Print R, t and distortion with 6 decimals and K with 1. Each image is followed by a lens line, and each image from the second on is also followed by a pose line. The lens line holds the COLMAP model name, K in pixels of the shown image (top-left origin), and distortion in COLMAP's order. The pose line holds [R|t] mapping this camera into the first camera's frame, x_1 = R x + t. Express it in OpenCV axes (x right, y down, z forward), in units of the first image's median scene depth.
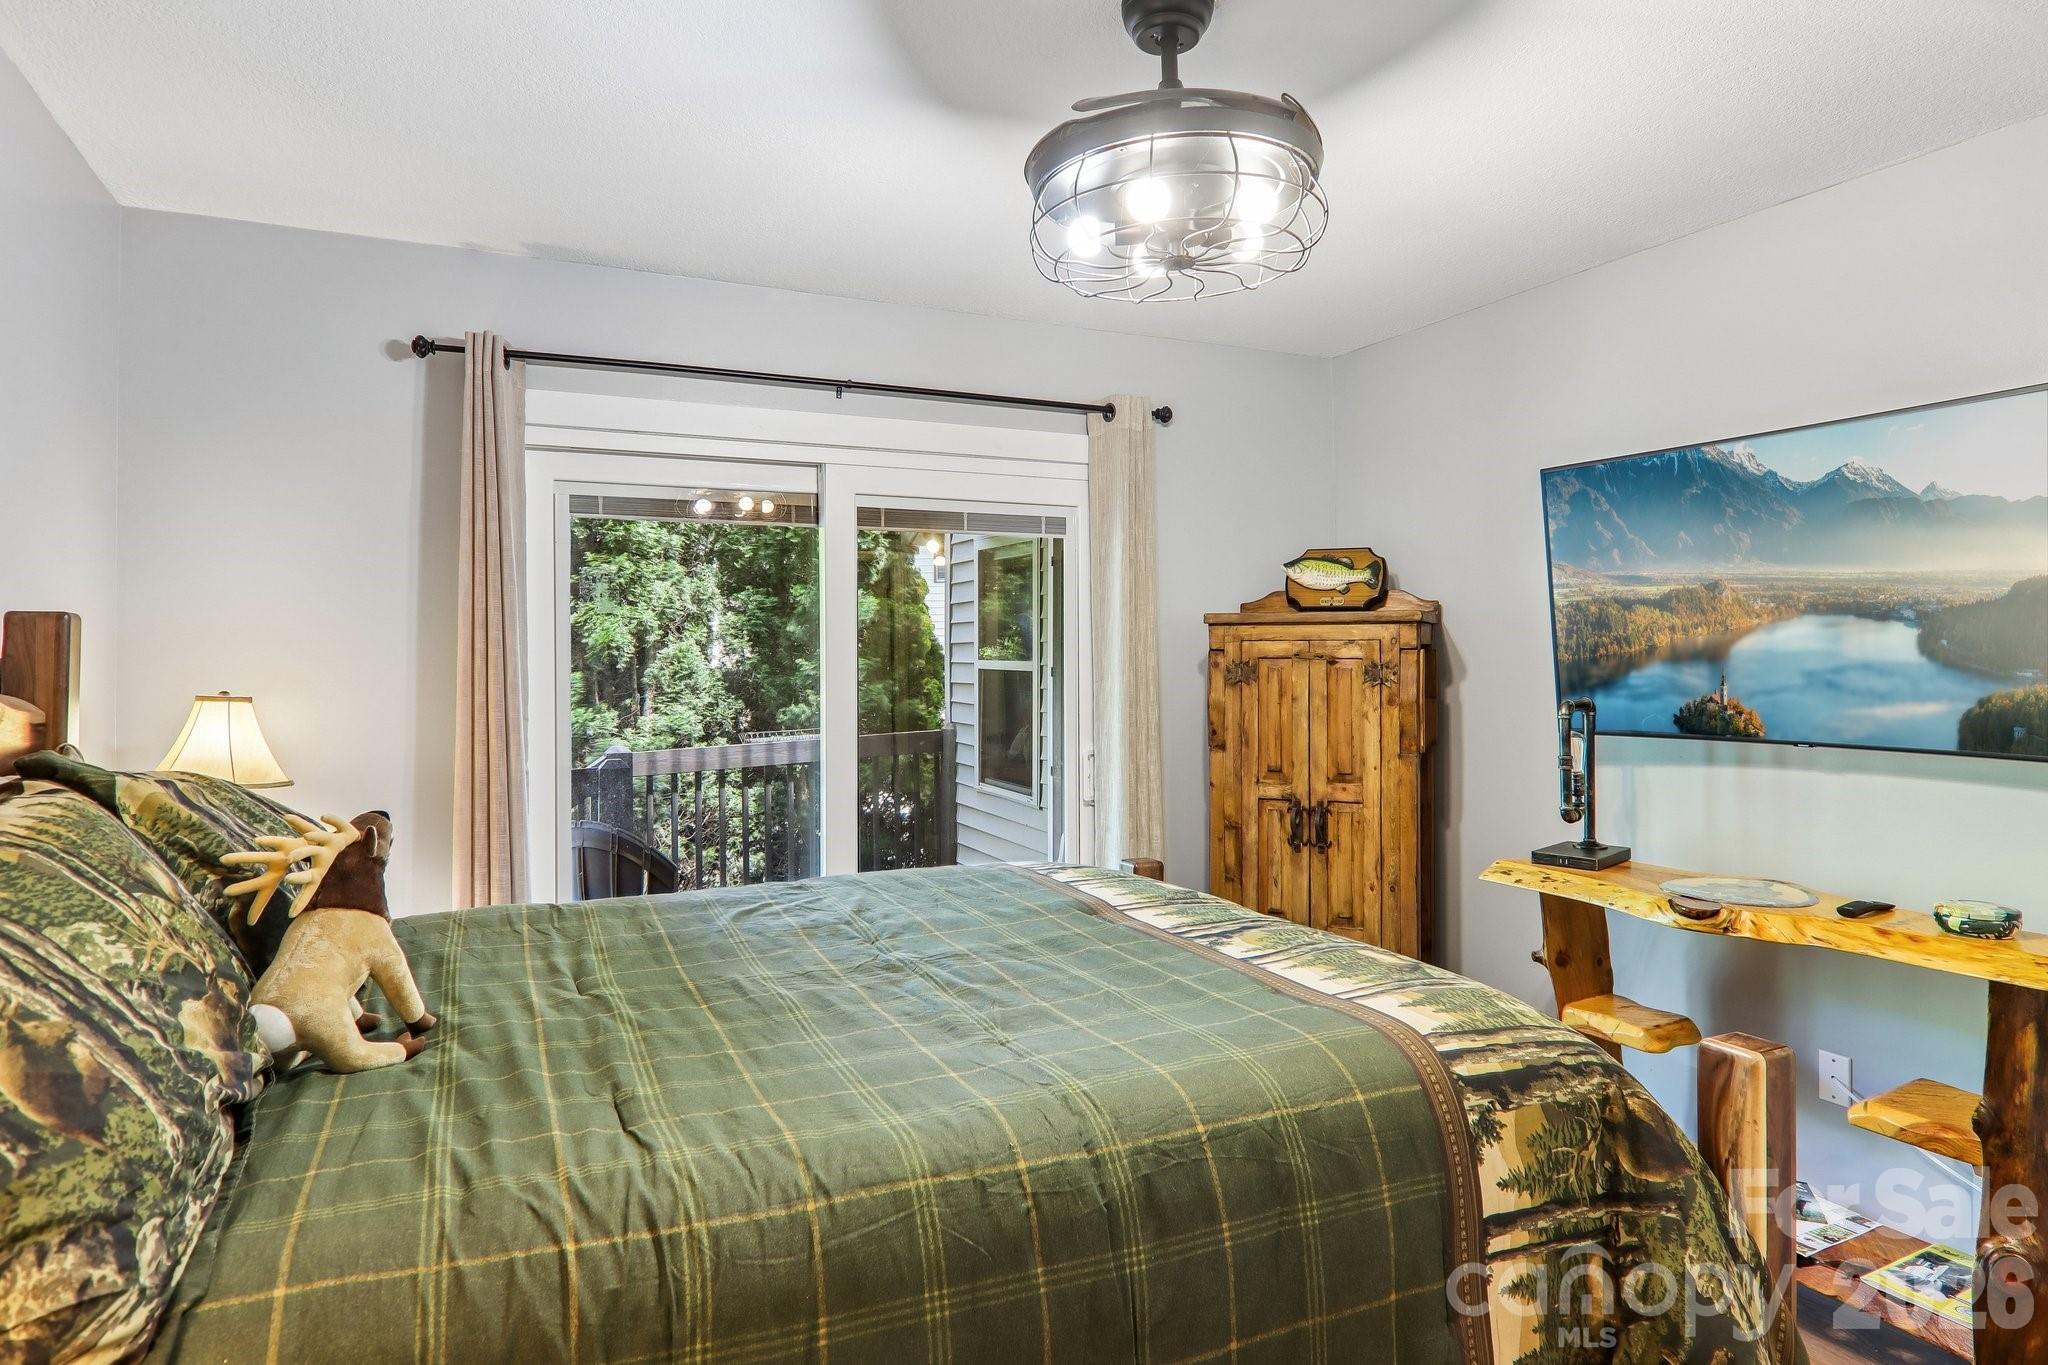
lens RADIAL K [[1145.0, 0, 1026.5], [0, 1145.0, 689.4], [0, 0, 1]] dist [0.017096, -0.023434]
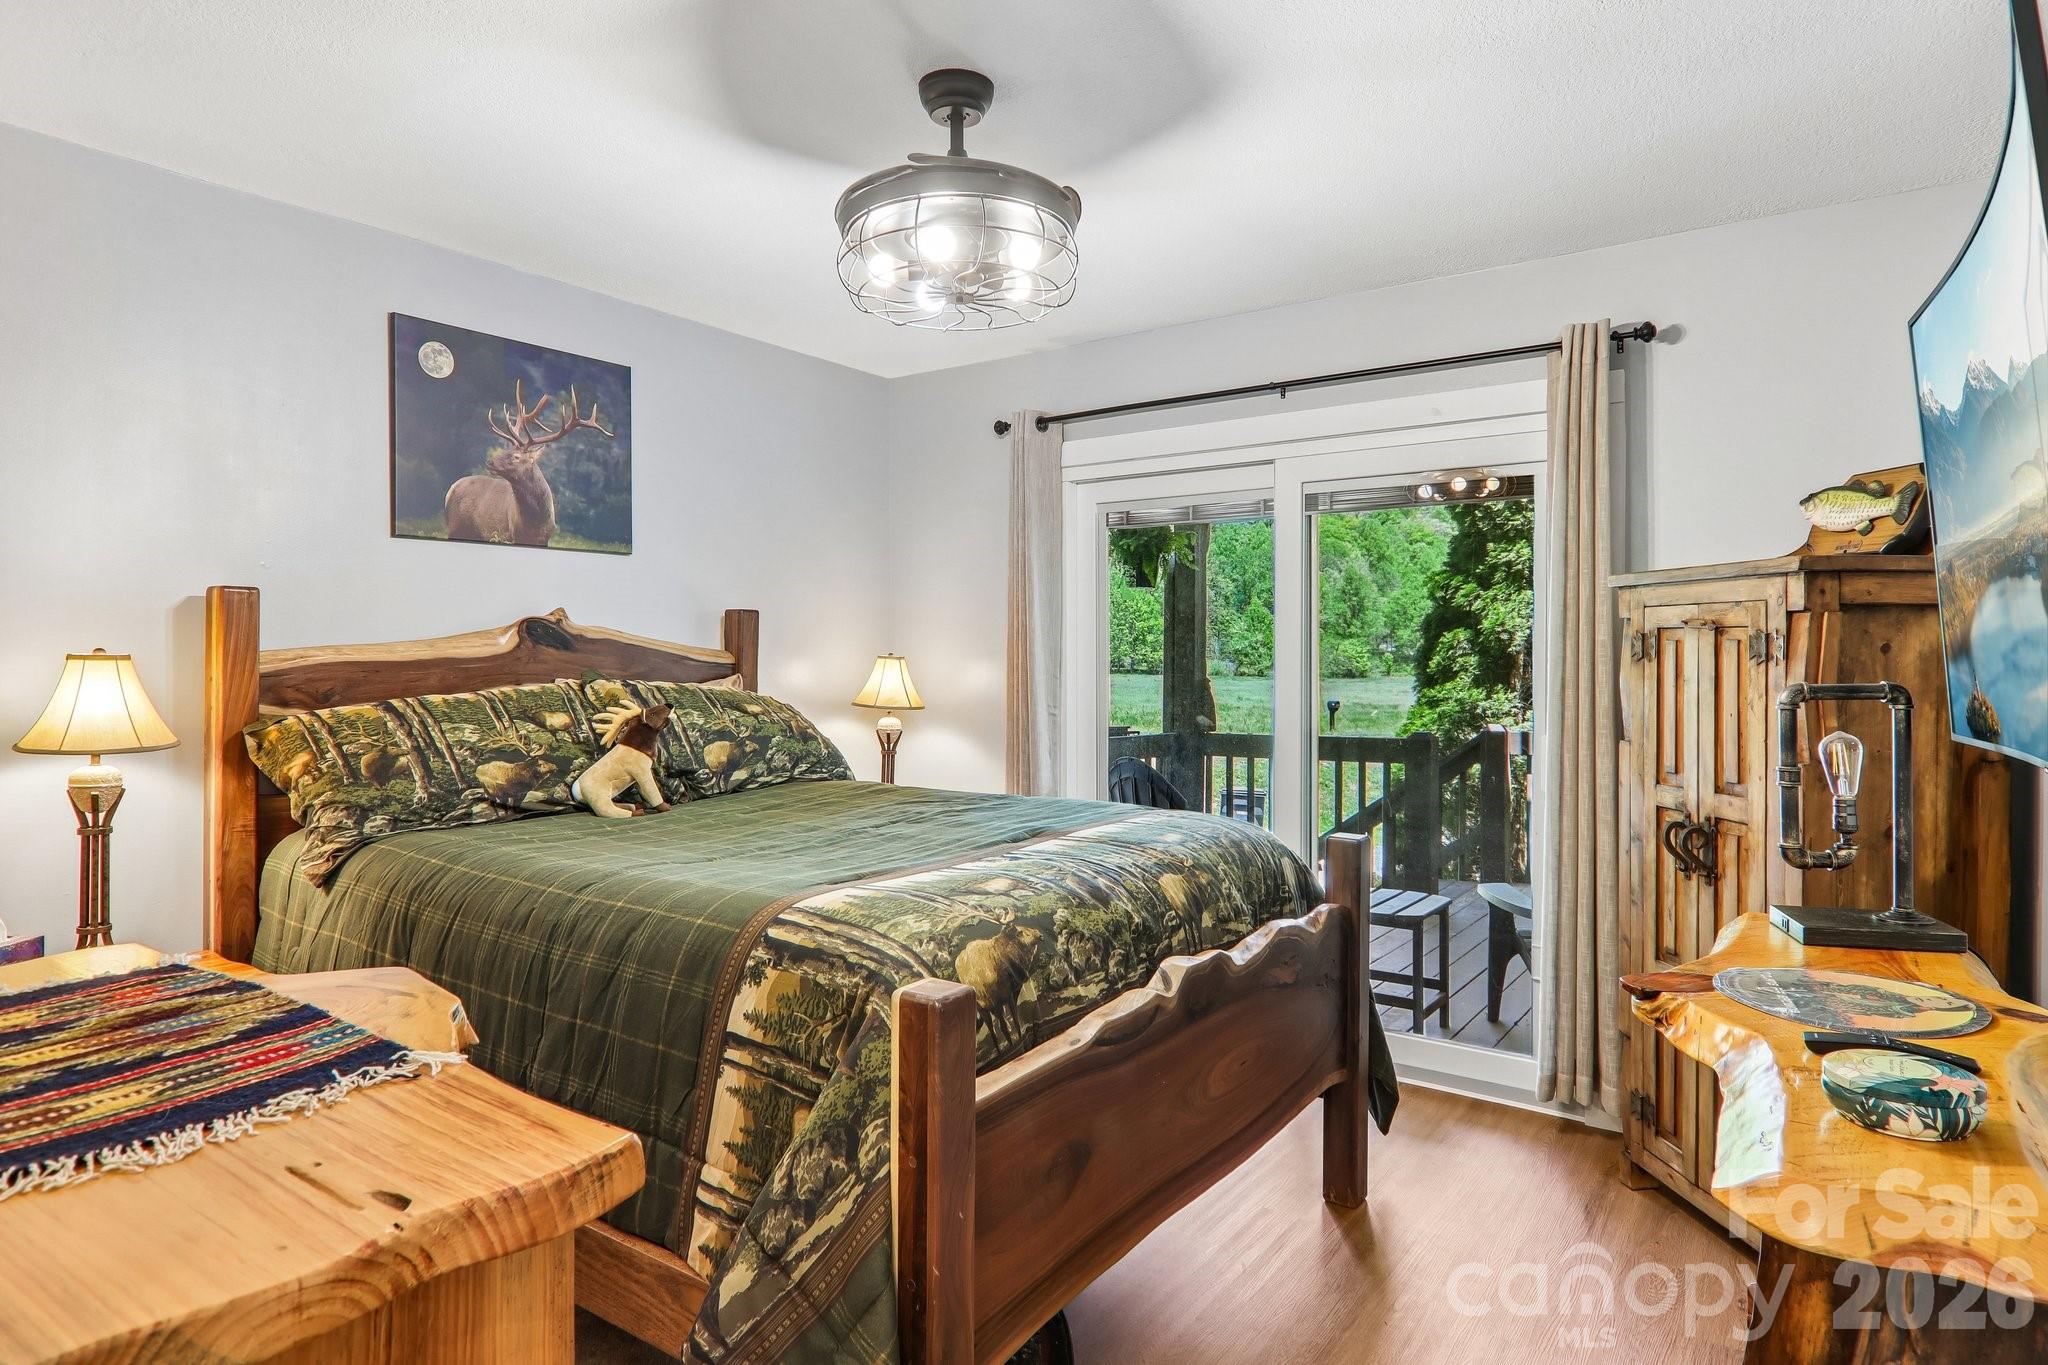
lens RADIAL K [[1118.2, 0, 1029.7], [0, 1118.2, 685.3], [0, 0, 1]] dist [-0.004235, -0.022162]
pose [[0.512448, 0.028560, -0.858243, 1.199750], [-0.024329, 0.999528, 0.018735, 0.015932], [0.858374, 0.011280, 0.512901, 0.446449]]
